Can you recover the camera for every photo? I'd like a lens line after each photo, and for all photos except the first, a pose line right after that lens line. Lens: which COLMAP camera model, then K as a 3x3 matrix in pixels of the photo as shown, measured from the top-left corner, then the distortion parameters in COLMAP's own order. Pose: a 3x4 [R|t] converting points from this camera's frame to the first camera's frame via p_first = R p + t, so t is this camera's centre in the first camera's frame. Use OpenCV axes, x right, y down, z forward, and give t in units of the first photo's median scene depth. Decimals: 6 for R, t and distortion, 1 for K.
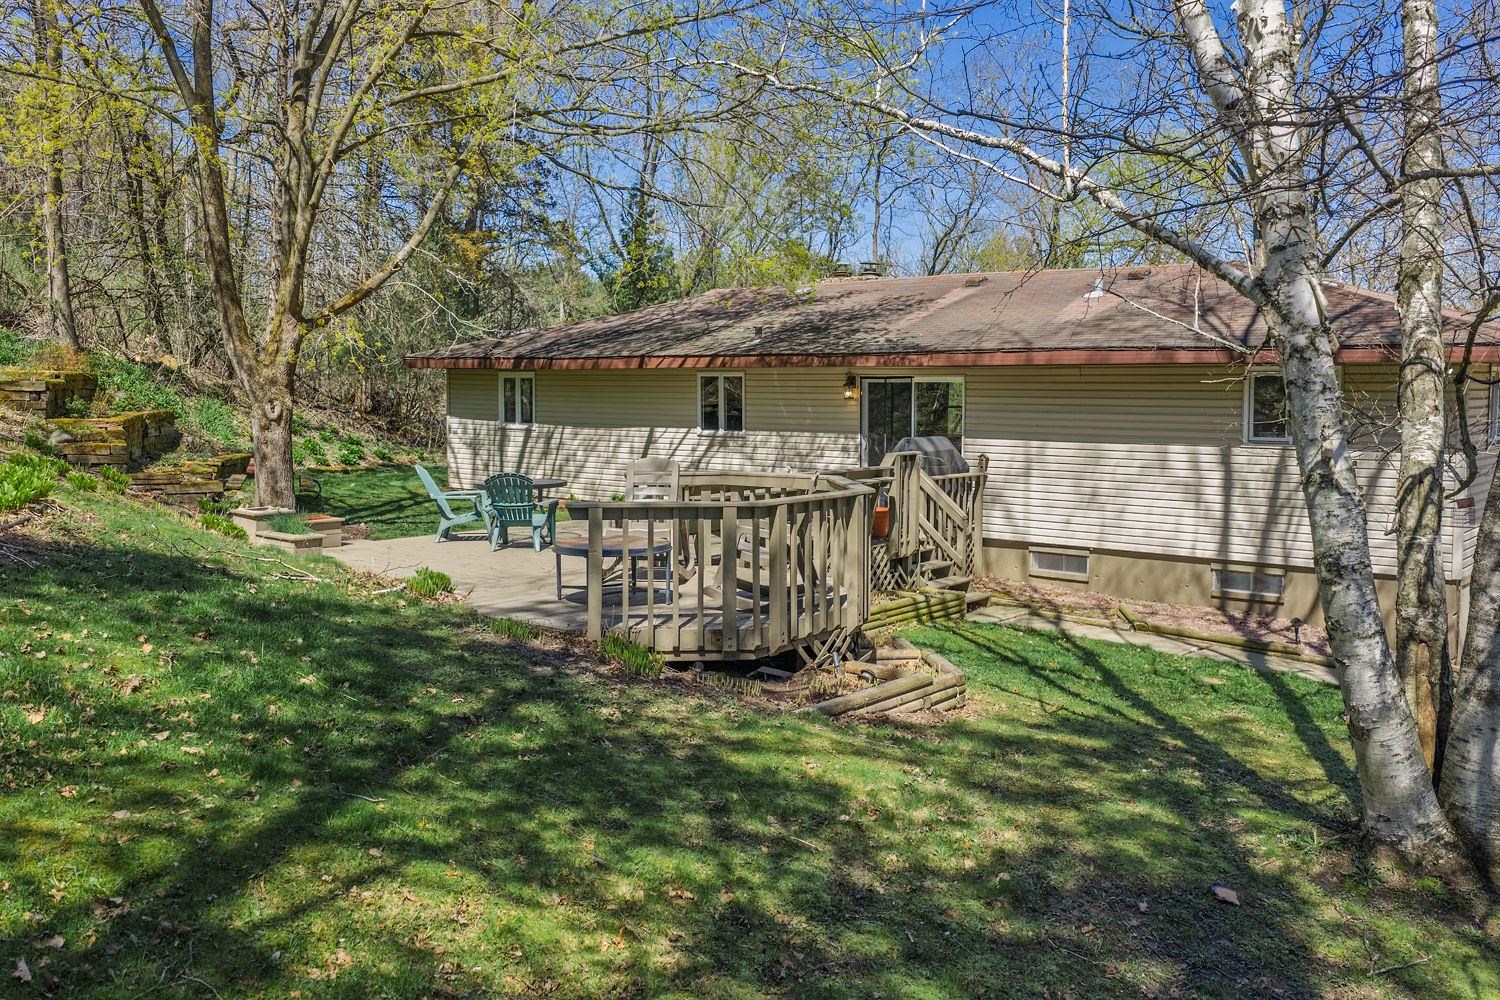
lens RADIAL K [[1267.5, 0, 749.1], [0, 1267.5, 463.0], [0, 0, 1]] dist [-0.006253, -0.002133]
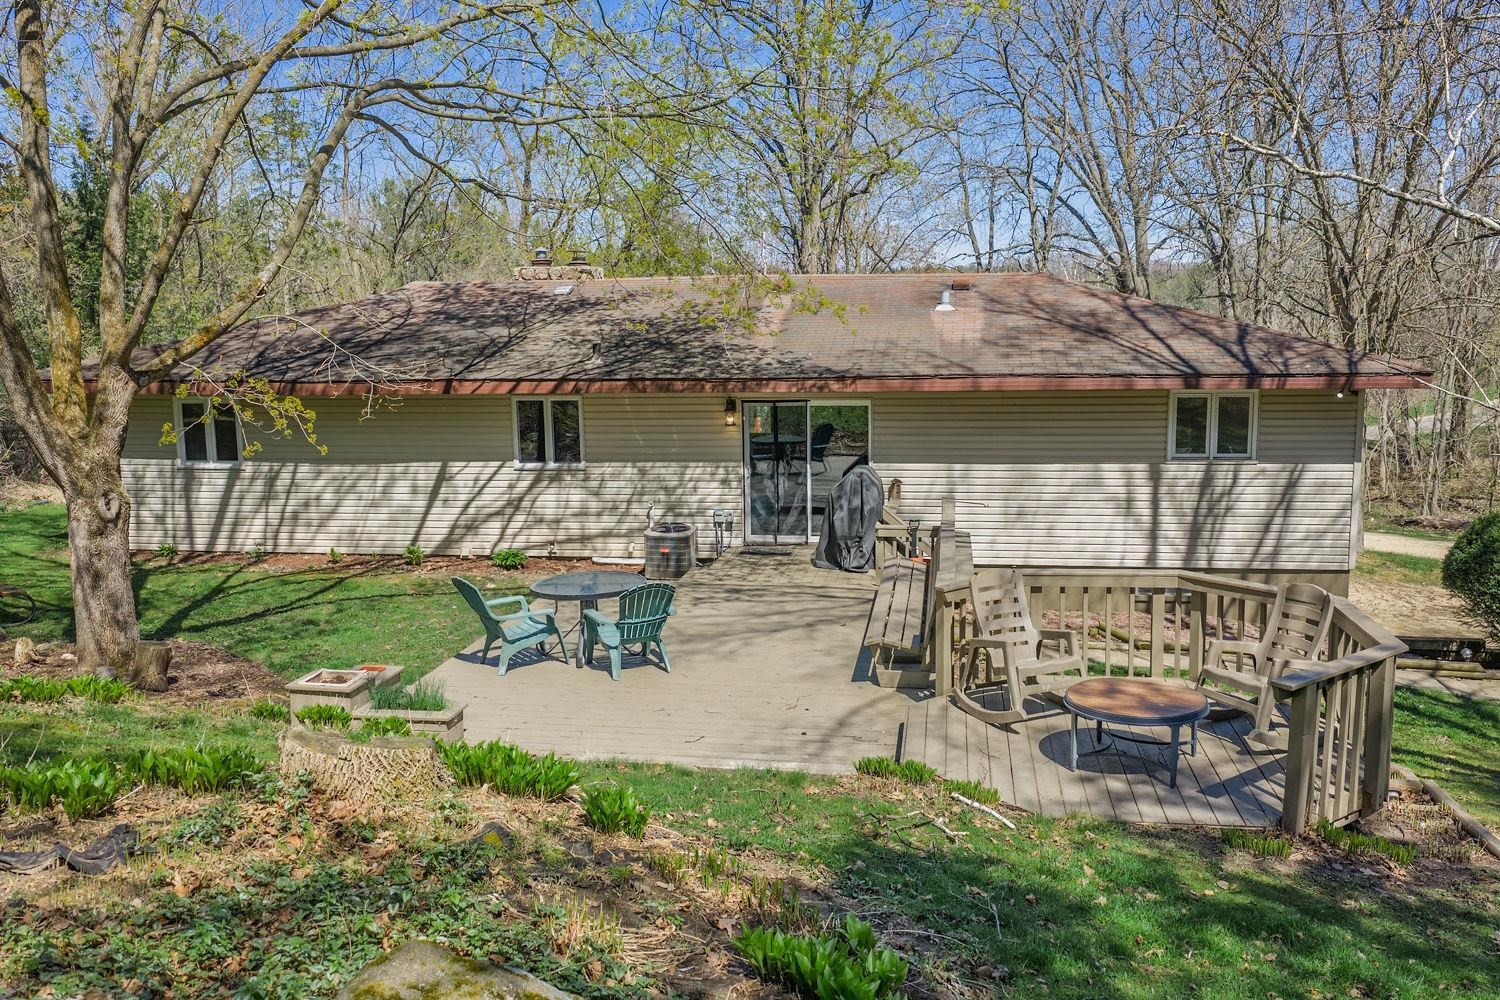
lens RADIAL K [[1267.5, 0, 749.1], [0, 1267.5, 463.0], [0, 0, 1]] dist [-0.006253, -0.002133]
pose [[0.855062, -0.077980, 0.512629, -0.408052], [0.050876, 0.996474, 0.066721, -0.089077], [-0.516024, -0.030970, 0.856014, 0.221077]]
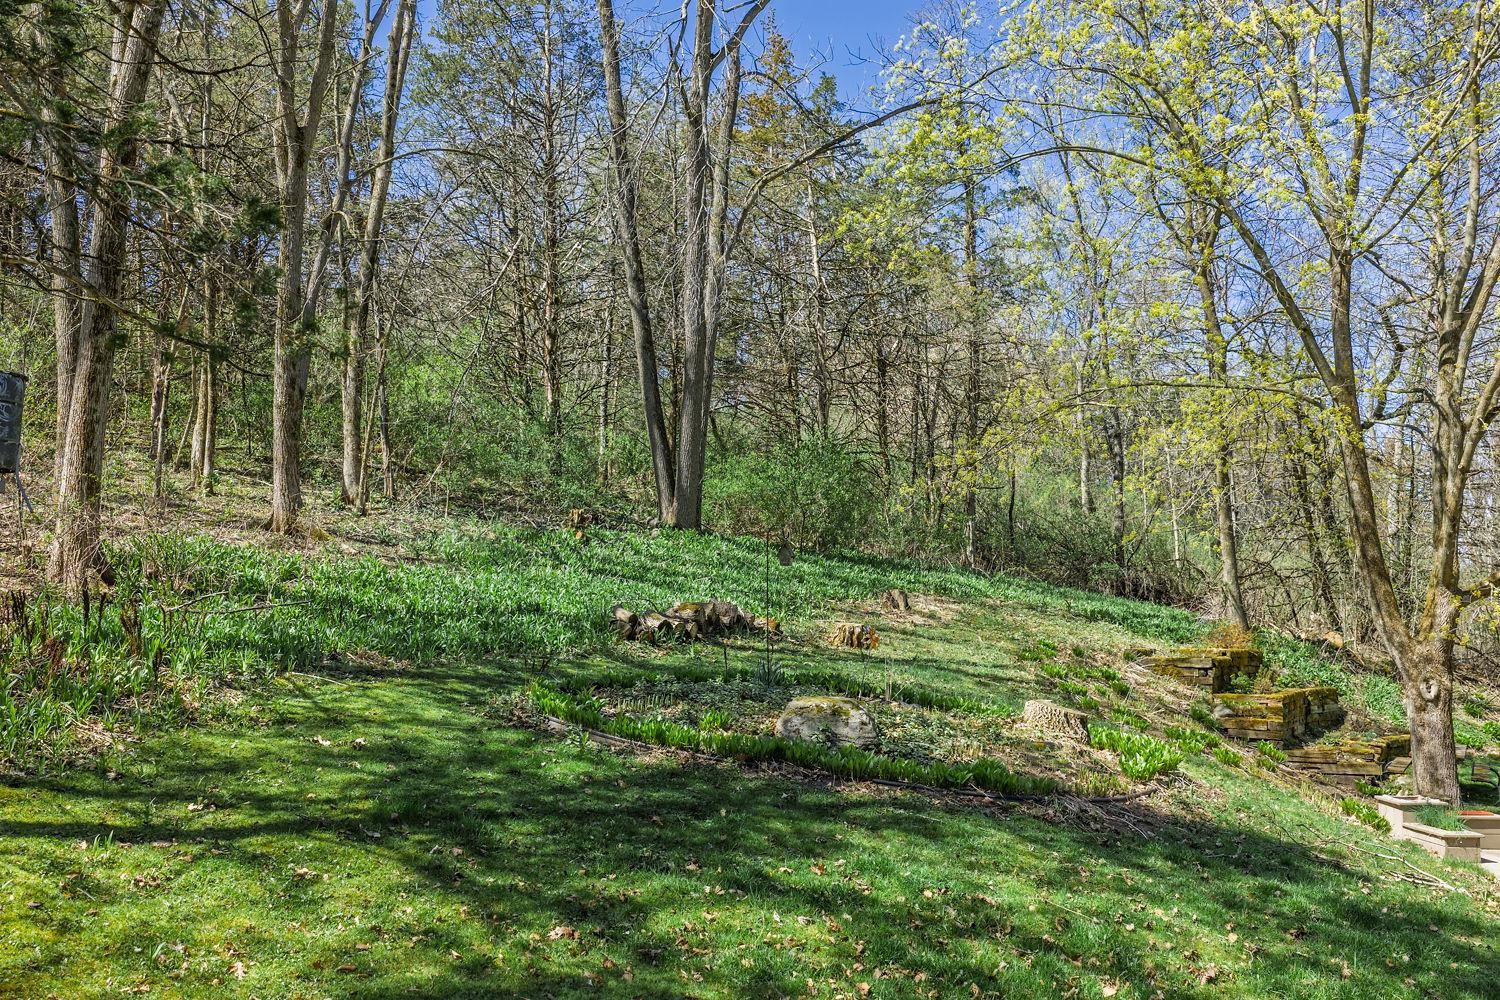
lens RADIAL K [[1233.7, 0, 750.0], [0, 1233.7, 500.0], [0, 0, 1]] dist [-0.009681, -0.004561]
pose [[0.623637, -0.098404, -0.775496, 0.026232], [-0.050337, 0.984931, -0.165460, -0.004425], [0.780092, 0.142223, 0.609286, 0.037534]]
